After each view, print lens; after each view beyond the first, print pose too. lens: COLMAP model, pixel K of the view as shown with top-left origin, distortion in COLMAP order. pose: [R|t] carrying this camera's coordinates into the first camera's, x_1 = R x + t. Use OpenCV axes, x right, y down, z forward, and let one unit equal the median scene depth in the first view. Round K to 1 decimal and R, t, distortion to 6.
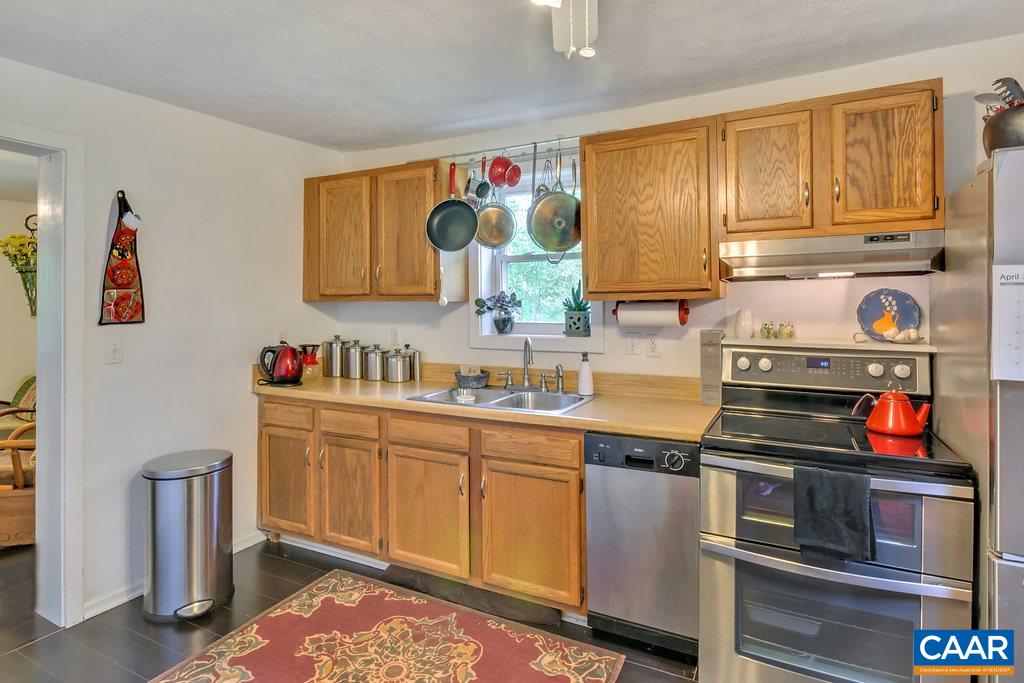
lens RADIAL K [[520.0, 0, 513.8], [0, 520.0, 299.0], [0, 0, 1]] dist [0.000495, 0.000149]
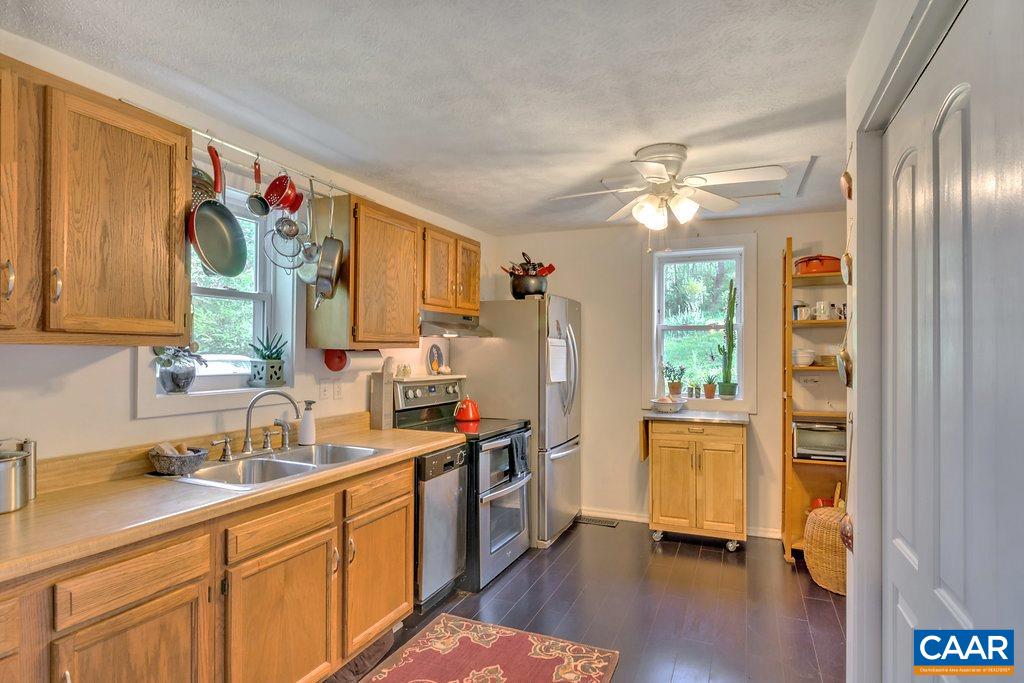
lens RADIAL K [[552.1, 0, 512.0], [0, 552.1, 341.5], [0, 0, 1]] dist [-0.000182, 0.000029]
pose [[-0.053277, 0.023277, 0.998308, -1.080176], [-0.013370, 0.999622, -0.024022, 0.011749], [-0.998490, -0.014627, -0.052946, 0.789630]]
